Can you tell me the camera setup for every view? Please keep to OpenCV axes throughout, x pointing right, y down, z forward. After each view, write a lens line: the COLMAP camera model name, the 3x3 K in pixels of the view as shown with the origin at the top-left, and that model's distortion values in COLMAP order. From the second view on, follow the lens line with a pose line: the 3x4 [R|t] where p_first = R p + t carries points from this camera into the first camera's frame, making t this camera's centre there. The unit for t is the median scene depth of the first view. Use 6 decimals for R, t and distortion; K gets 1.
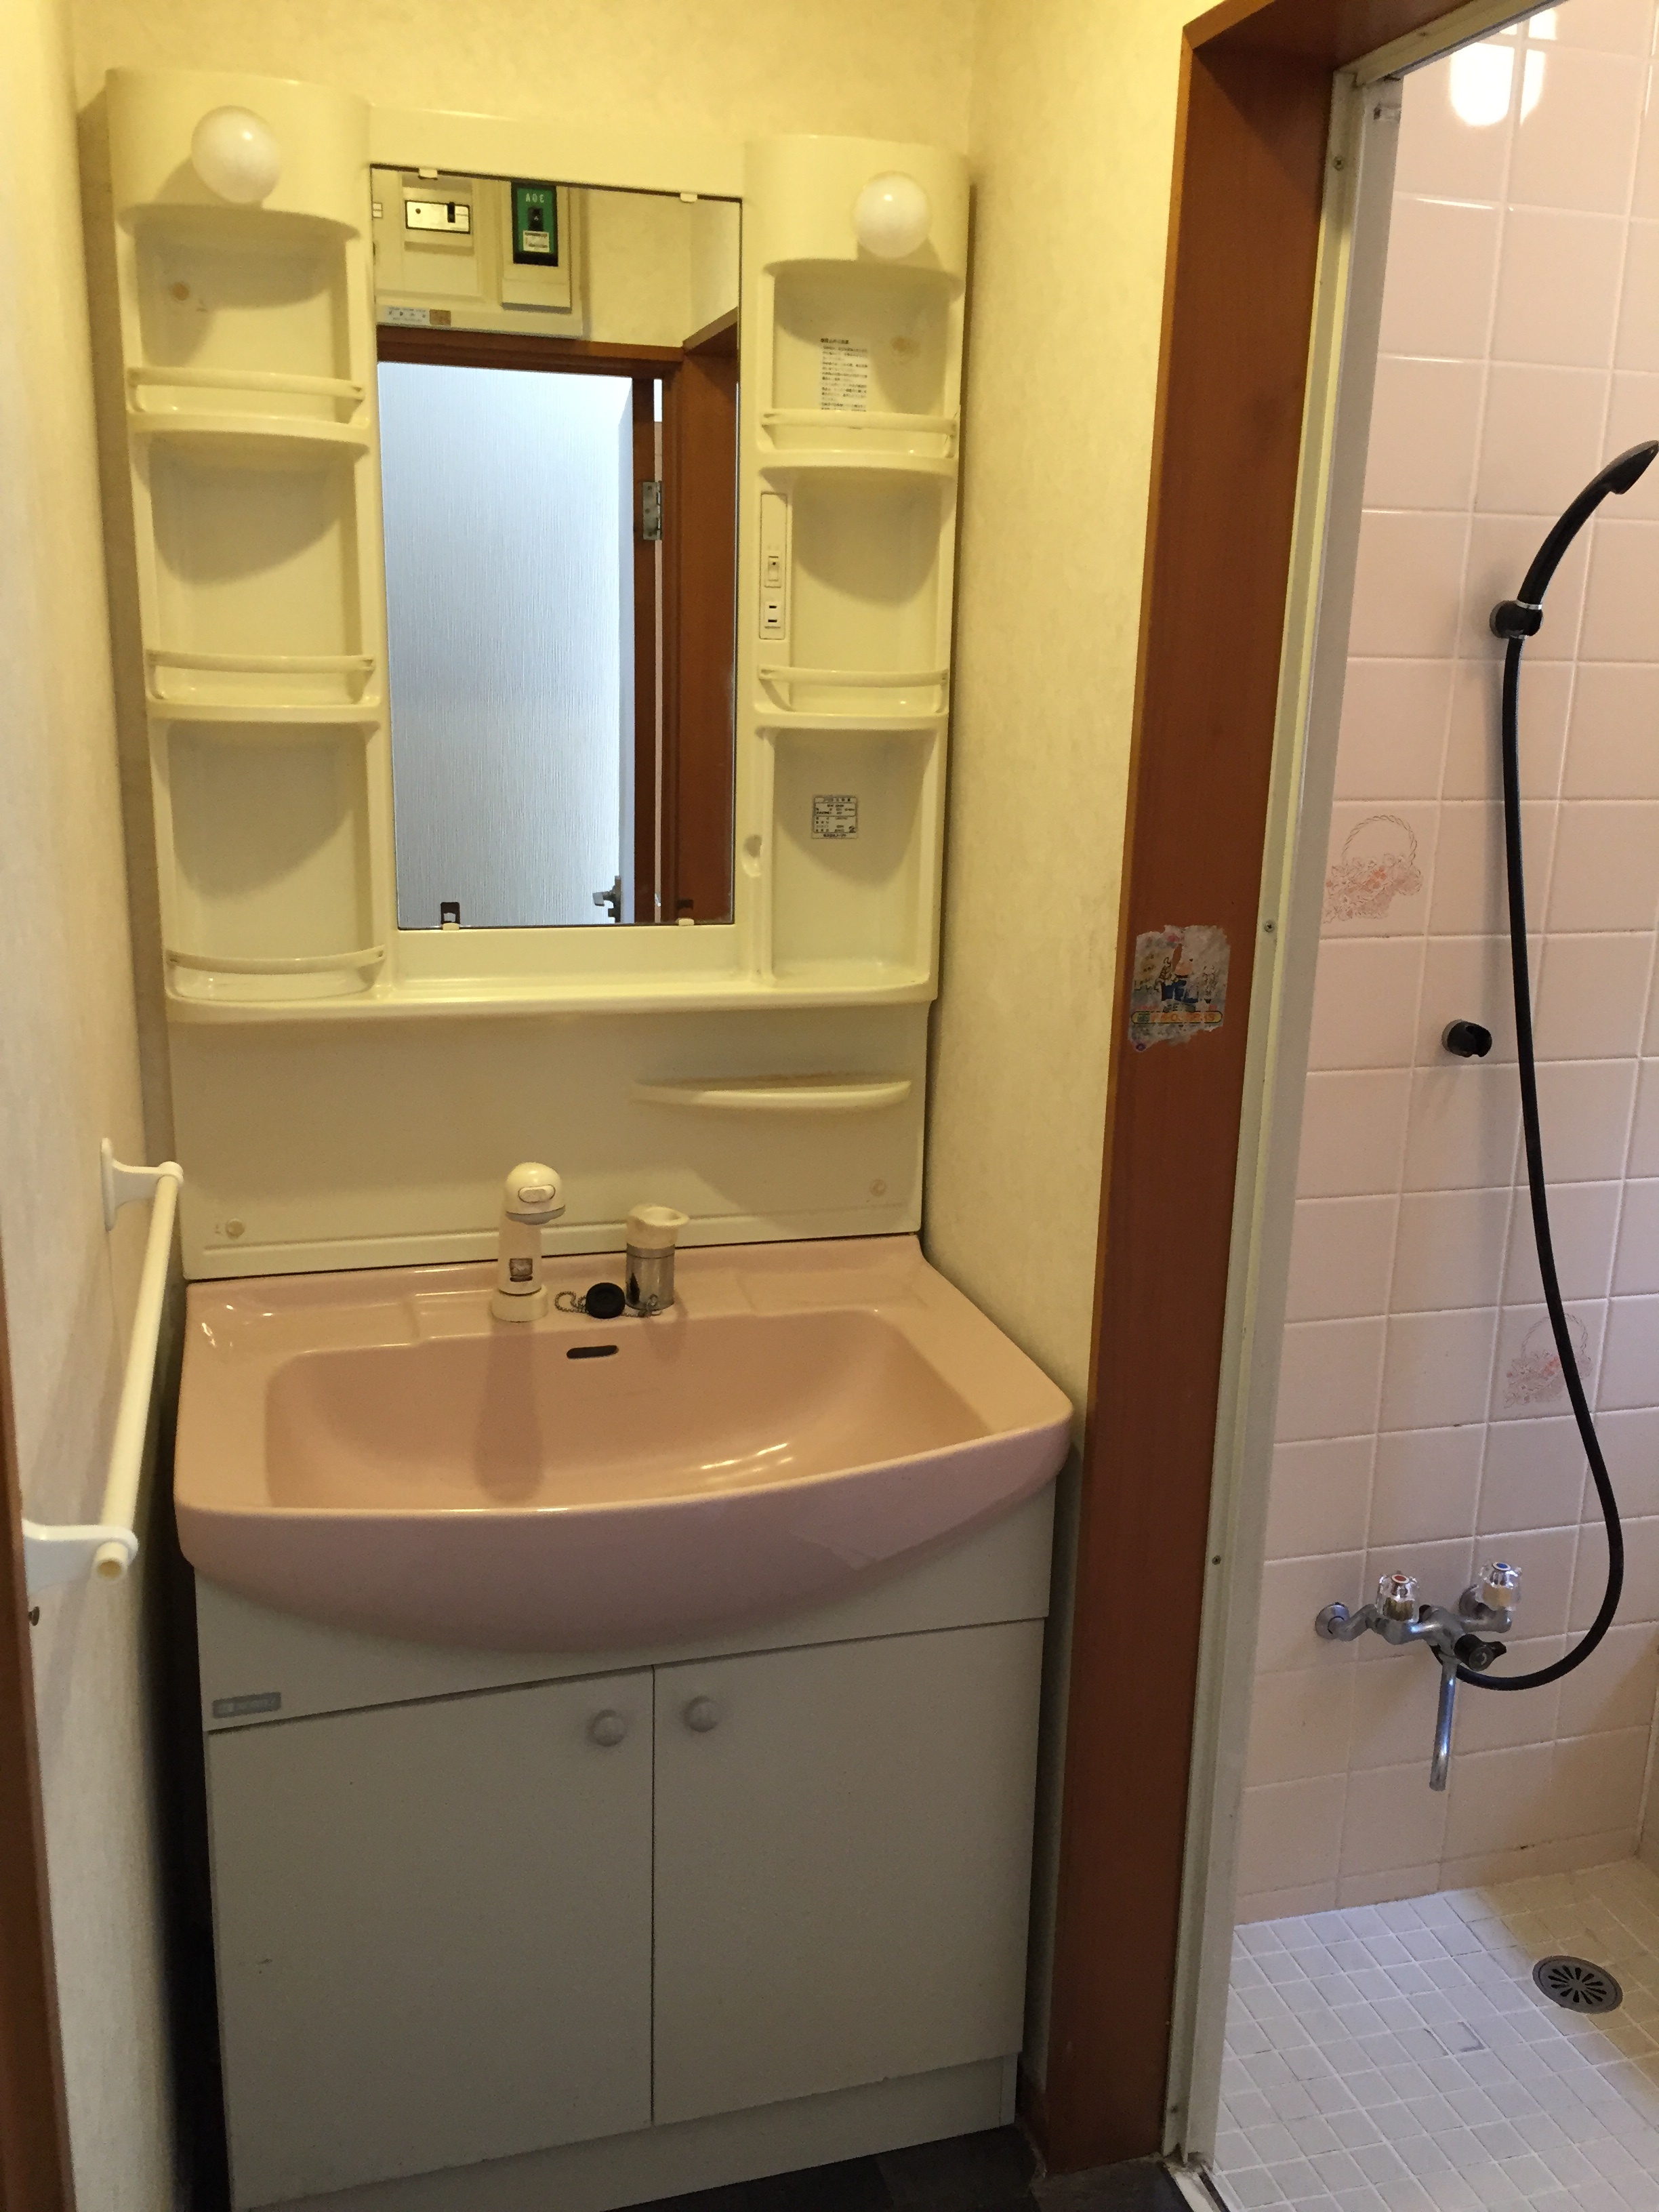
lens RADIAL K [[1897.8, 0, 829.5], [0, 1897.8, 1106.0], [0, 0, 1]] dist [0.080519, -0.136931]
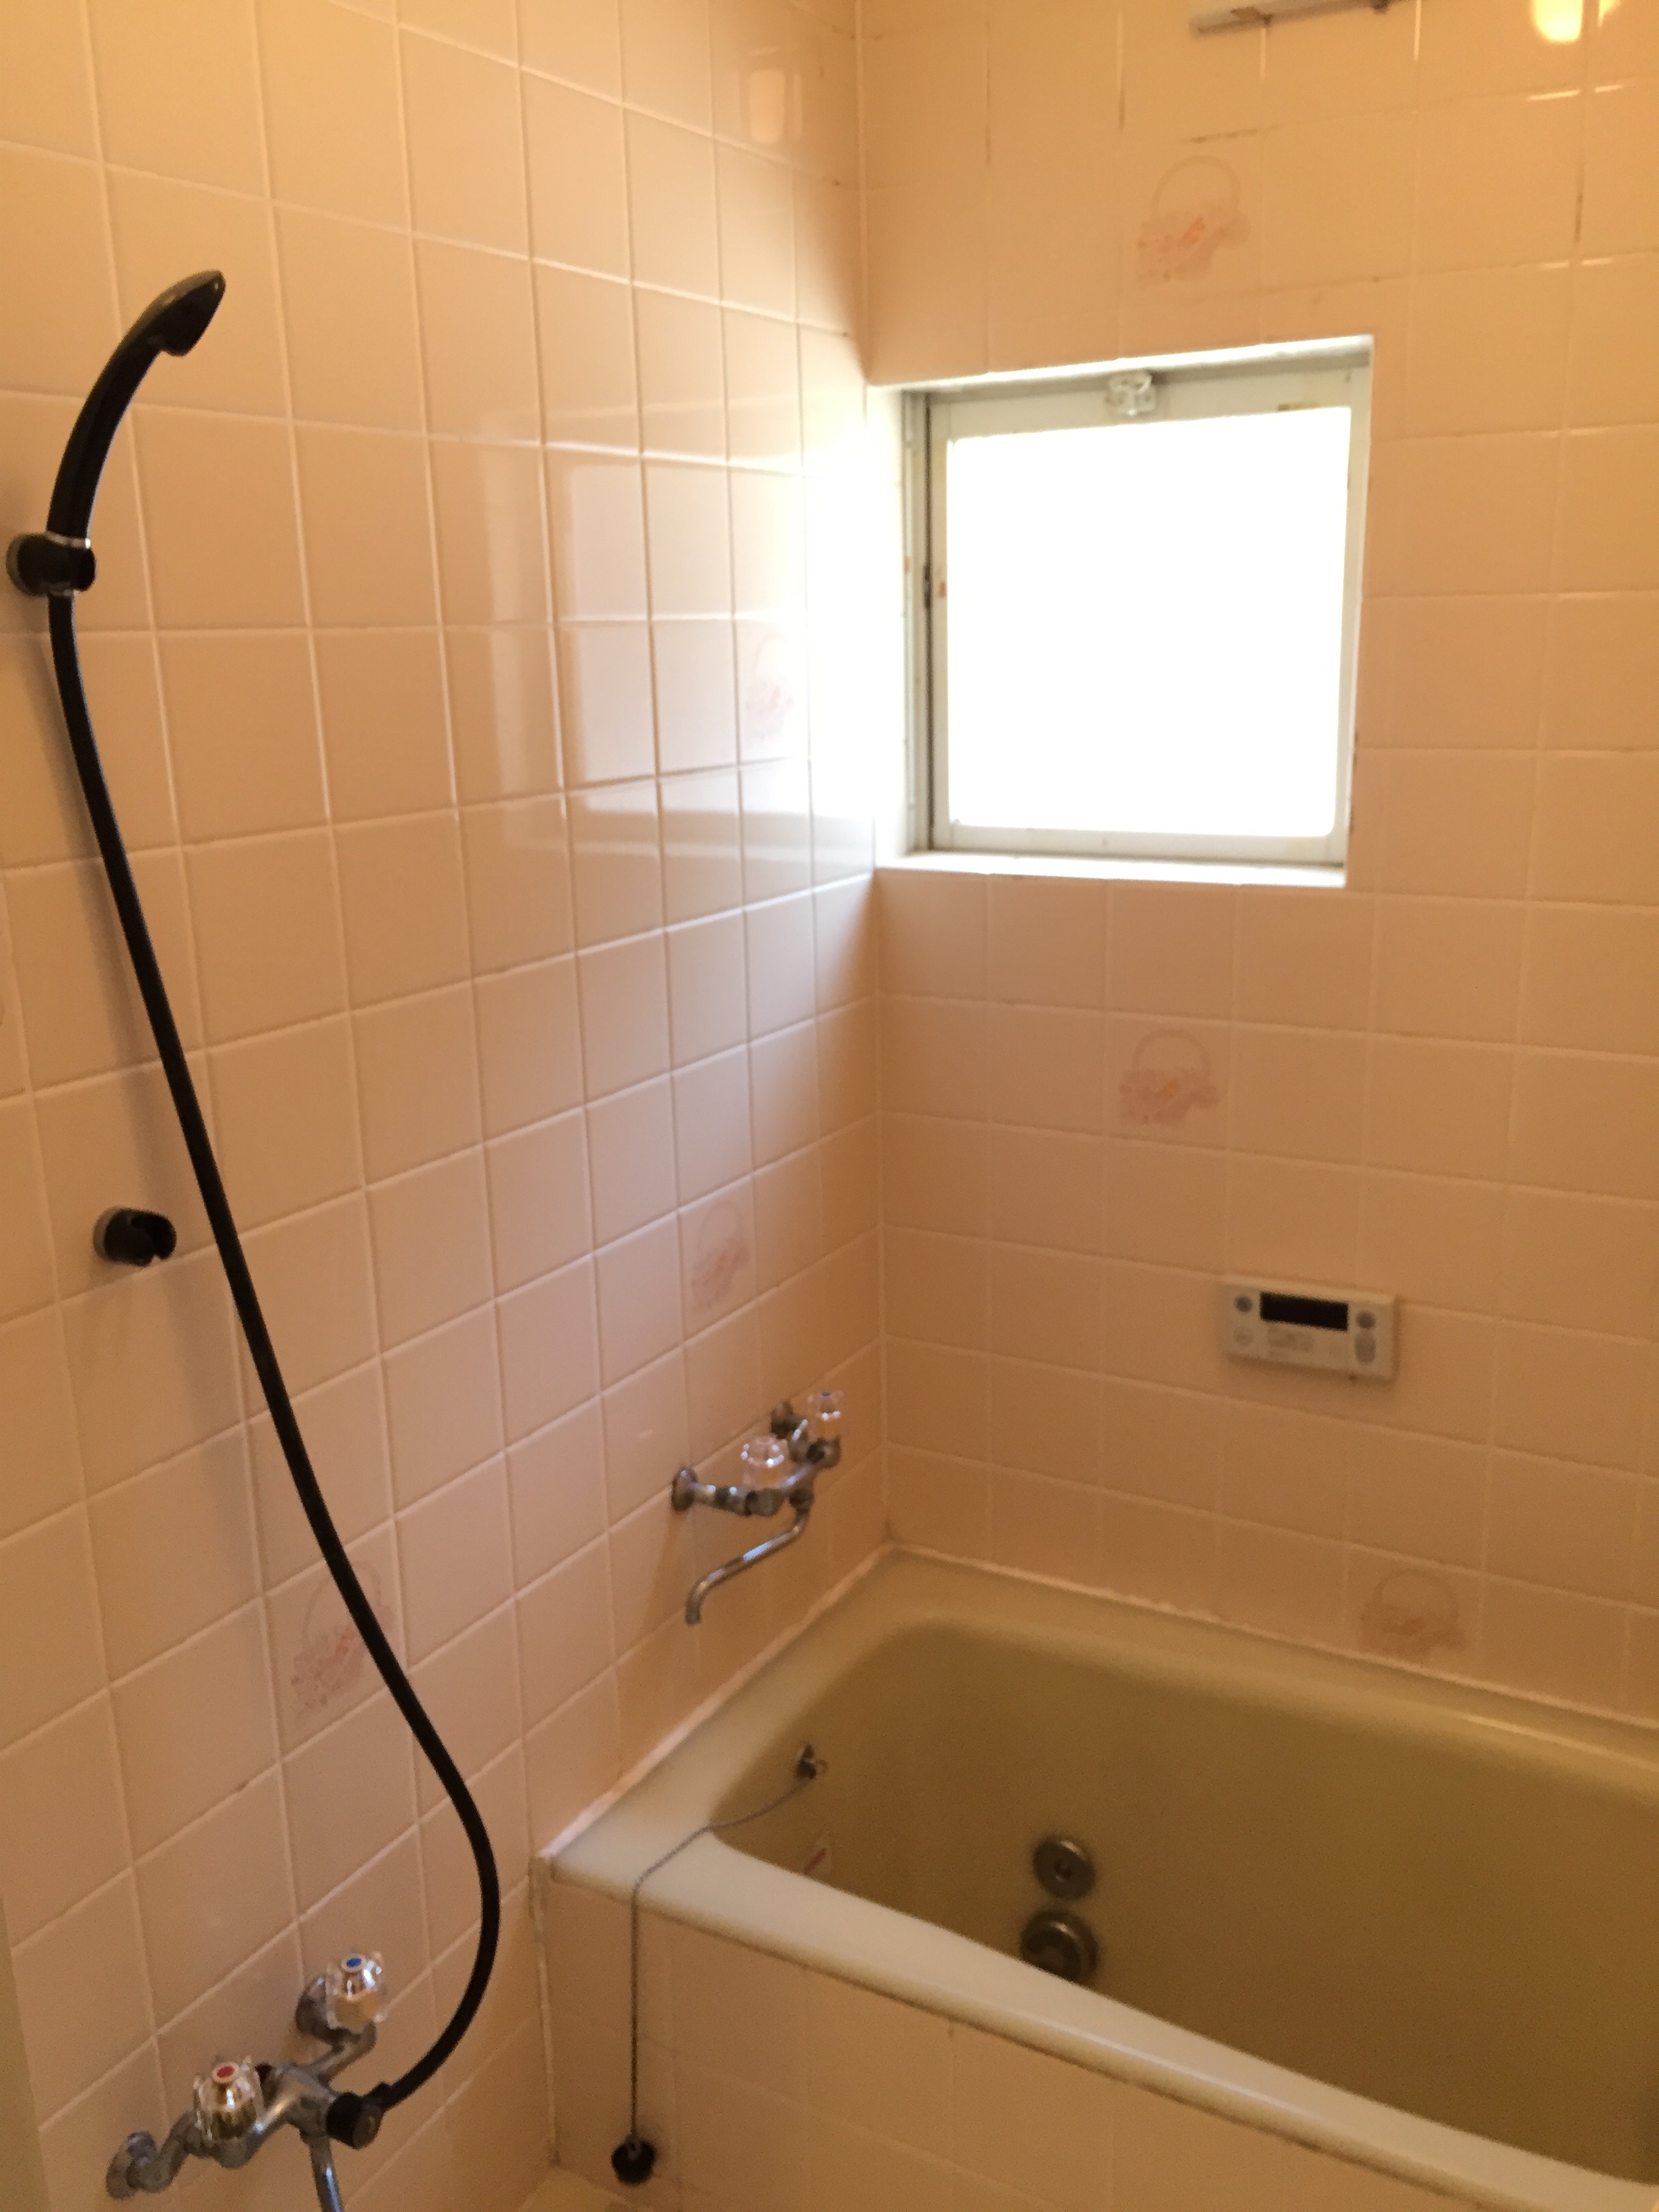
lens RADIAL K [[1897.8, 0, 829.5], [0, 1897.8, 1106.0], [0, 0, 1]] dist [0.080519, -0.136931]
pose [[0.720913, -0.210933, 0.660145, 0.091682], [0.210781, 0.974164, 0.081087, -0.079068], [-0.660194, 0.080689, 0.746749, 0.374333]]
